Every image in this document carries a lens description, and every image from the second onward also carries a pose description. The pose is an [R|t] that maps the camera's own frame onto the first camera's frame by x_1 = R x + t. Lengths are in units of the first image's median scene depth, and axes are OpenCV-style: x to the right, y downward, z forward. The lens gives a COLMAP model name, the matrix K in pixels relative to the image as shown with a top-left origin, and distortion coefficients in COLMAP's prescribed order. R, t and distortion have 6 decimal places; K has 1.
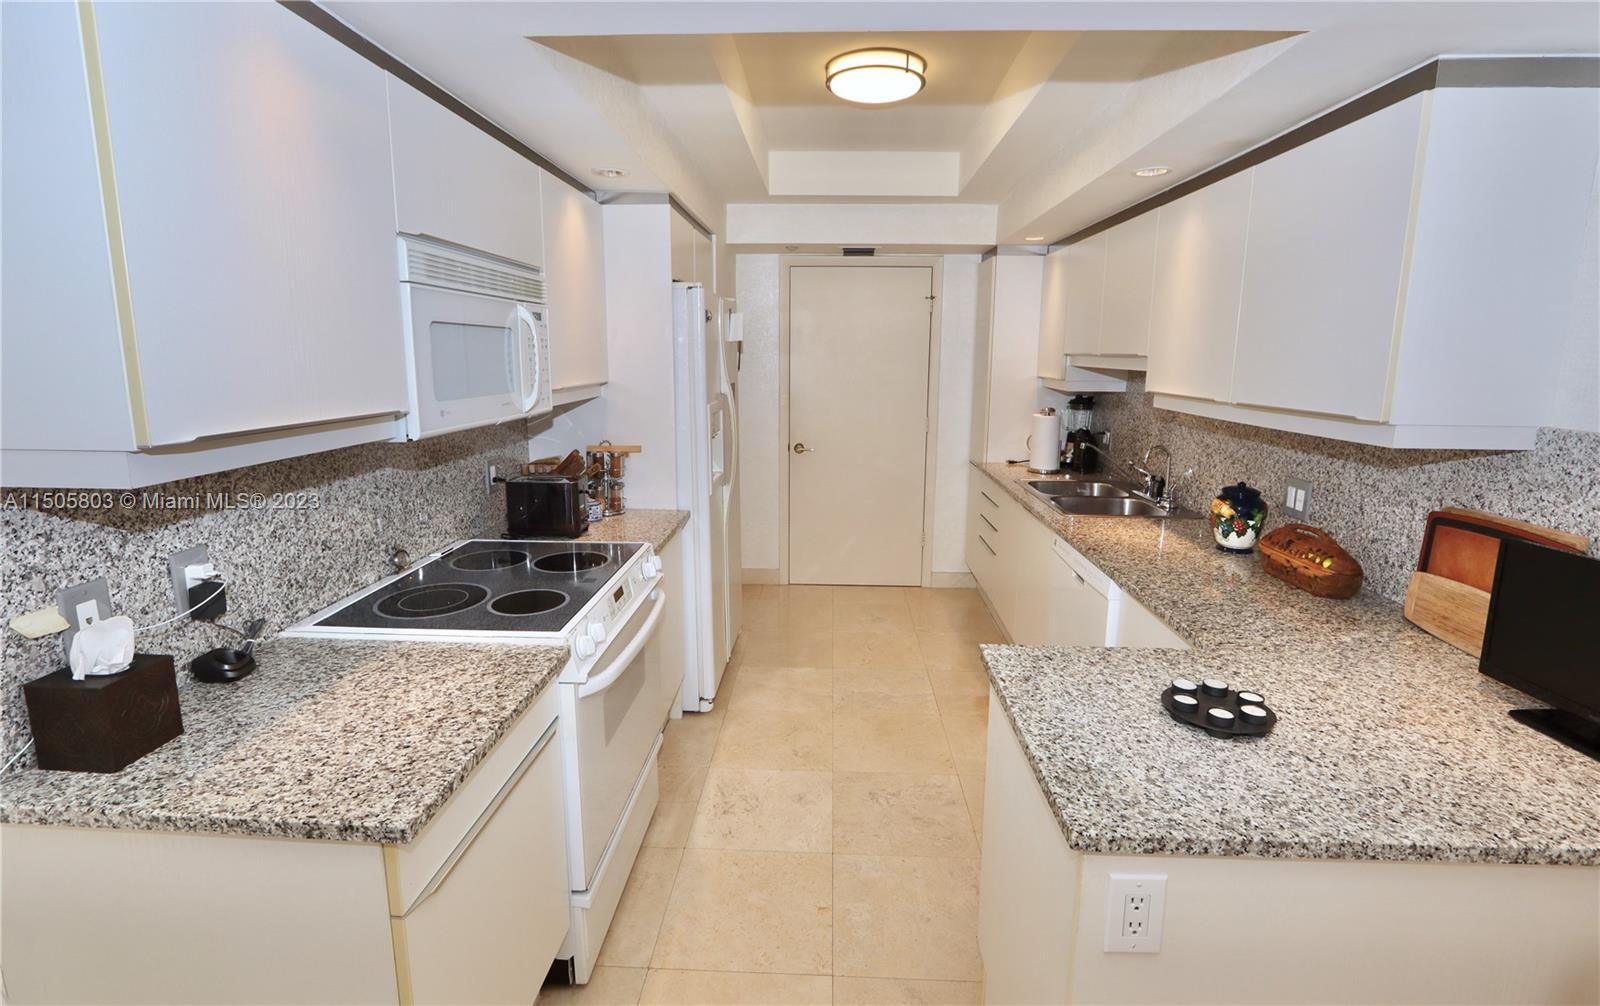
lens RADIAL K [[758.0, 0, 787.8], [0, 758.0, 502.6], [0, 0, 1]] dist [-0.017421, 0.003177]
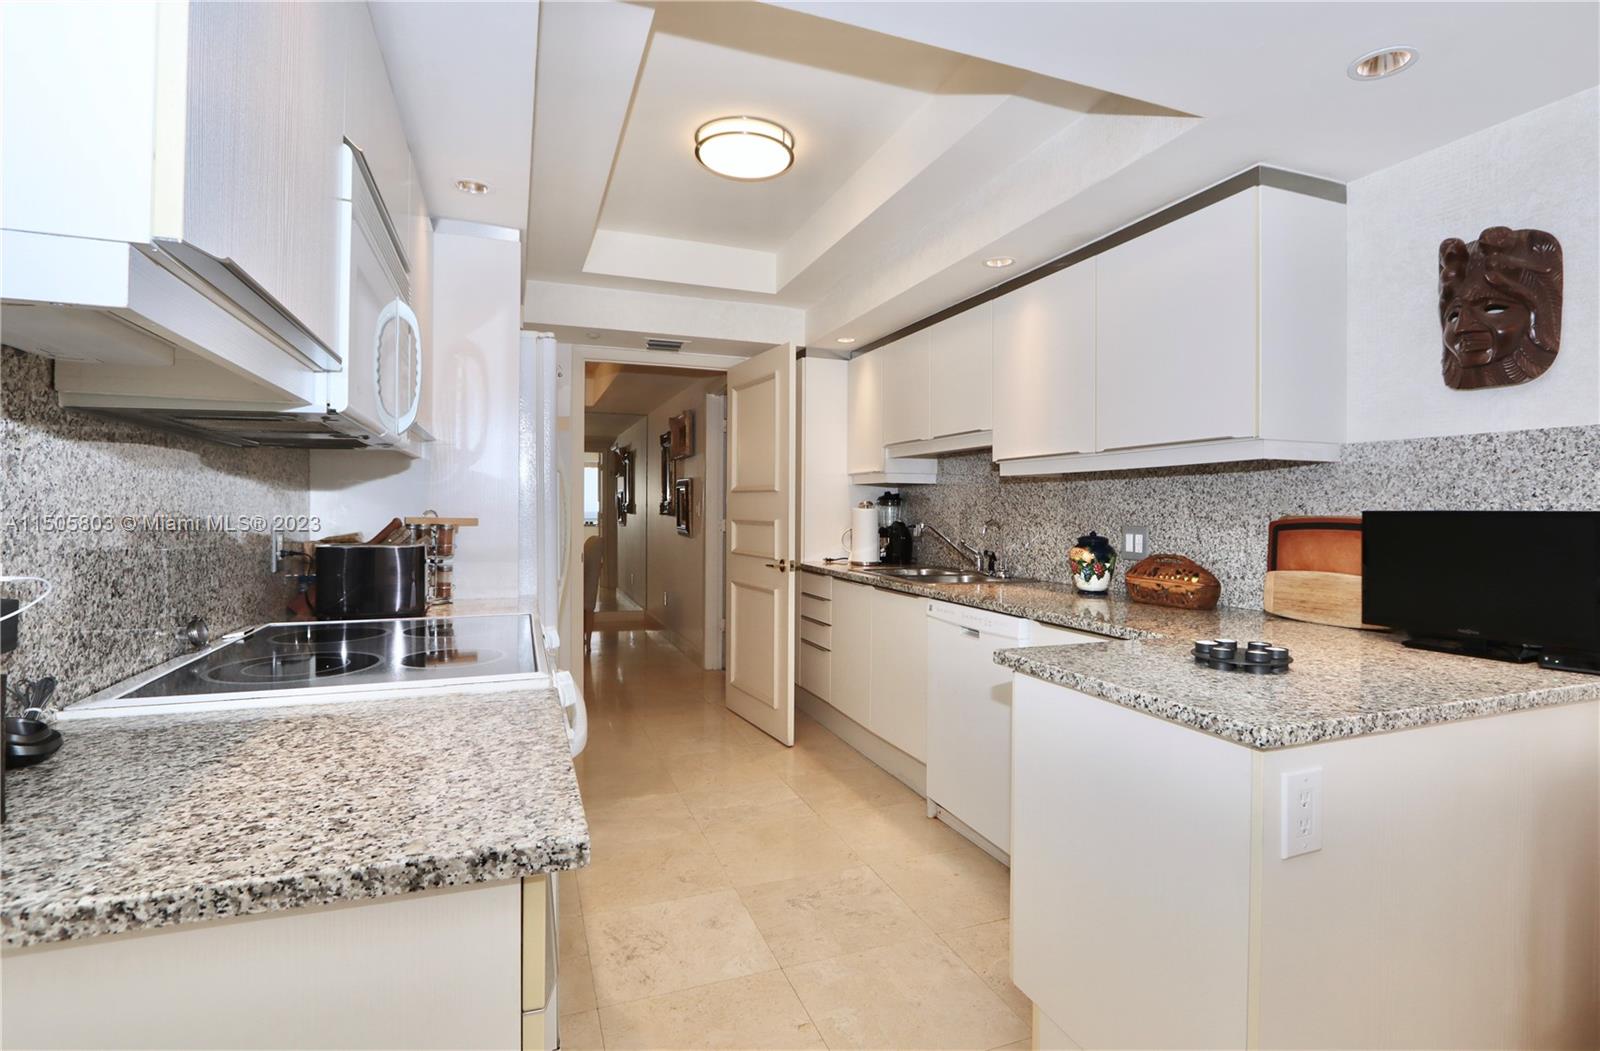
lens RADIAL K [[799.2, 0, 828.2], [0, 799.2, 524.1], [0, 0, 1]] dist [-0.014996, -0.000496]
pose [[0.907655, -0.006491, 0.419667, -0.368406], [0.081027, 0.983781, -0.160030, 0.173735], [-0.411822, 0.179256, 0.893460, 0.137733]]
